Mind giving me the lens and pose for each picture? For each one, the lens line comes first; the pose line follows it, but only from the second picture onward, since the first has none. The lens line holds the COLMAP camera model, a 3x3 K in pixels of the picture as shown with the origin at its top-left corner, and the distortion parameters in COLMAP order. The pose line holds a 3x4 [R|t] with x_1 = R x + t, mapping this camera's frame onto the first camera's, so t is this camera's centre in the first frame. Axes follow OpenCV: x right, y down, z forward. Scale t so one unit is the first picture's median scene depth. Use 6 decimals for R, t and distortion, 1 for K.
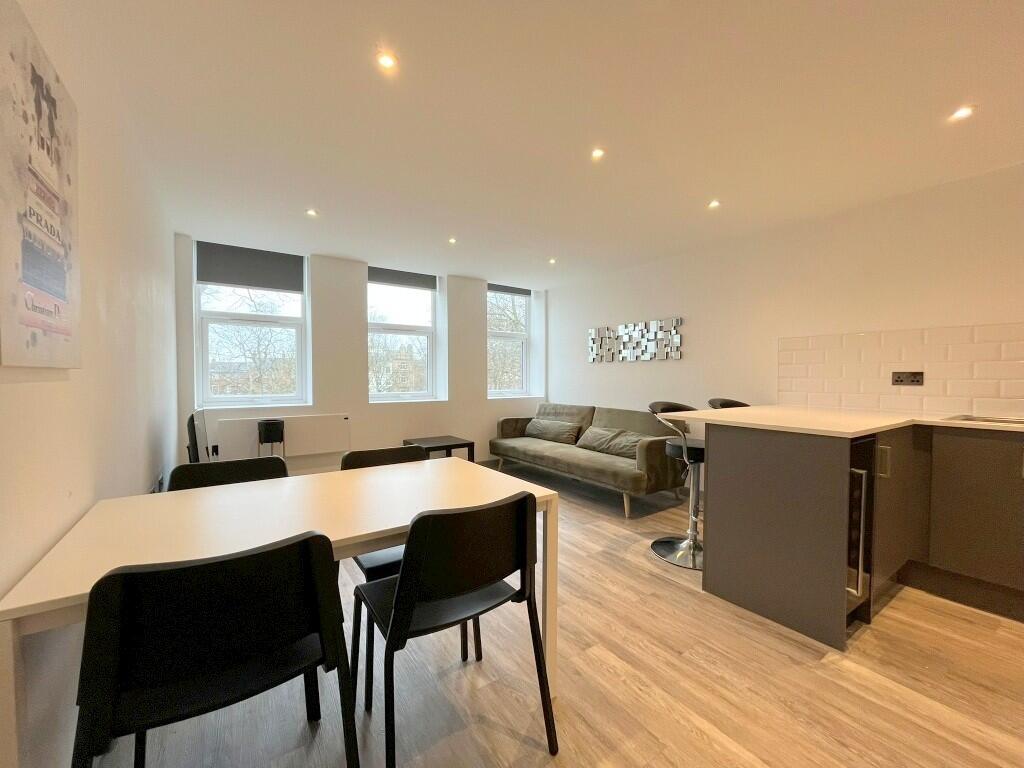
lens RADIAL K [[413.5, 0, 512.0], [0, 413.5, 384.0], [0, 0, 1]] dist [0.000833, -0.000067]
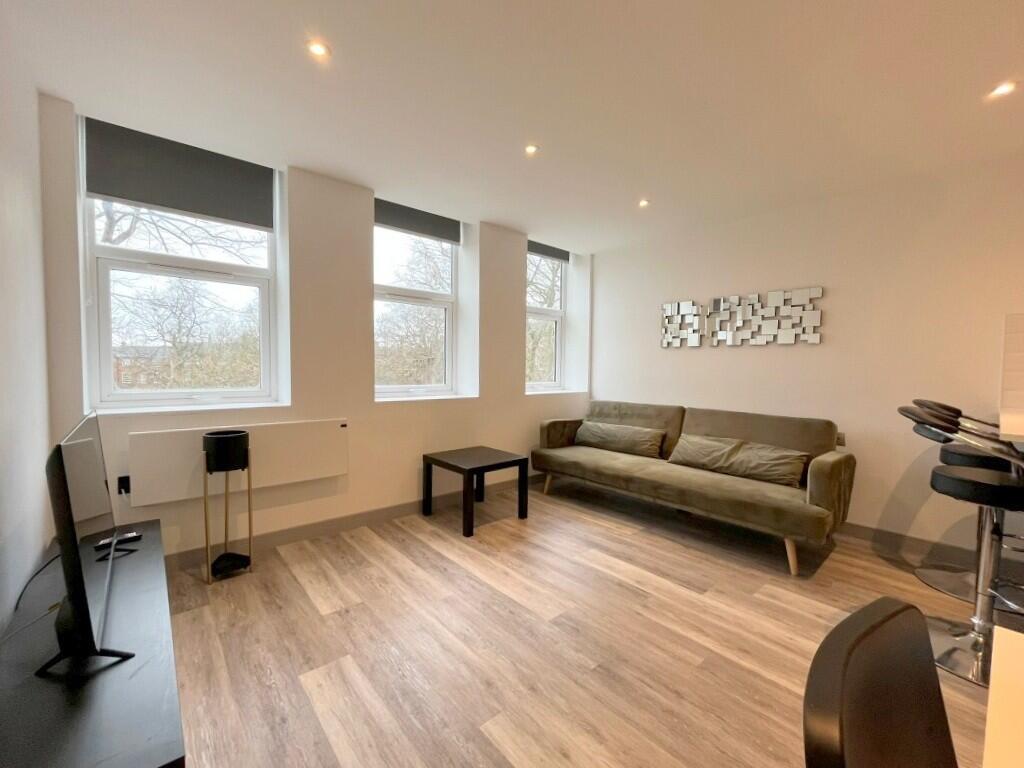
lens RADIAL K [[426.1, 0, 513.1], [0, 426.1, 385.8], [0, 0, 1]] dist [-0.003103, -0.000513]
pose [[0.993238, 0.007342, 0.115863, -0.213831], [-0.010353, 0.999624, 0.025405, 0.000720], [-0.115633, -0.026433, 0.992940, 0.304230]]
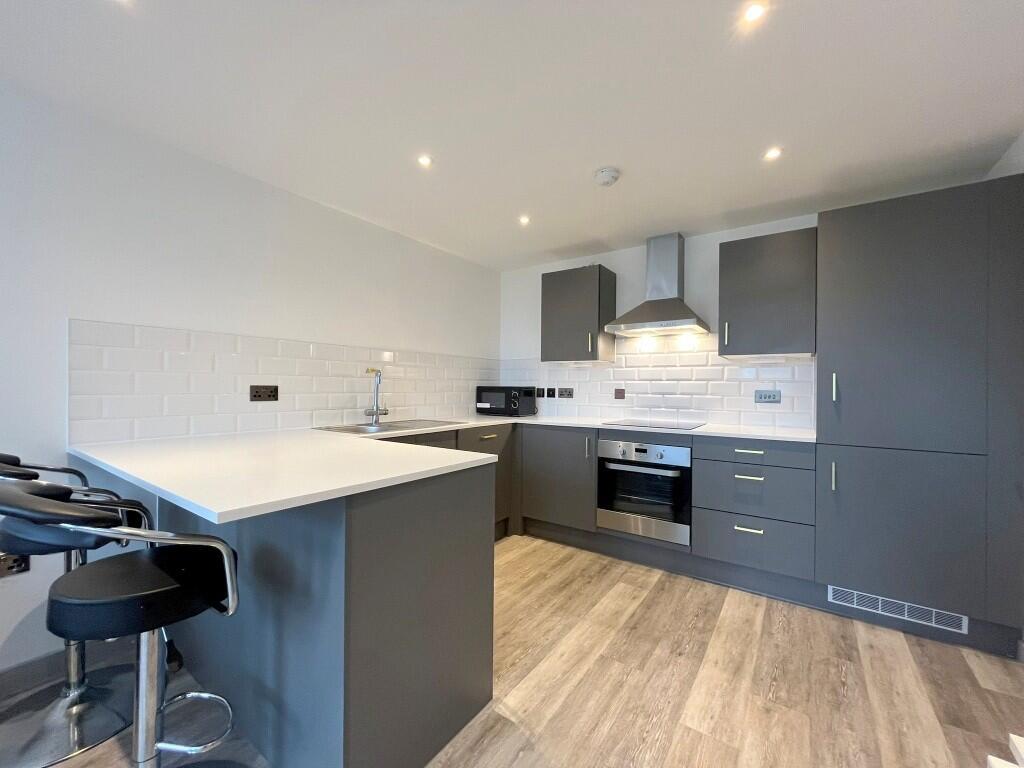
lens RADIAL K [[413.5, 0, 512.0], [0, 413.5, 384.0], [0, 0, 1]] dist [0.000833, -0.000067]
pose [[-0.349489, 0.004043, 0.936932, -0.028815], [0.010406, 0.999946, -0.000433, -0.017684], [-0.936883, 0.009599, -0.349512, 0.532494]]
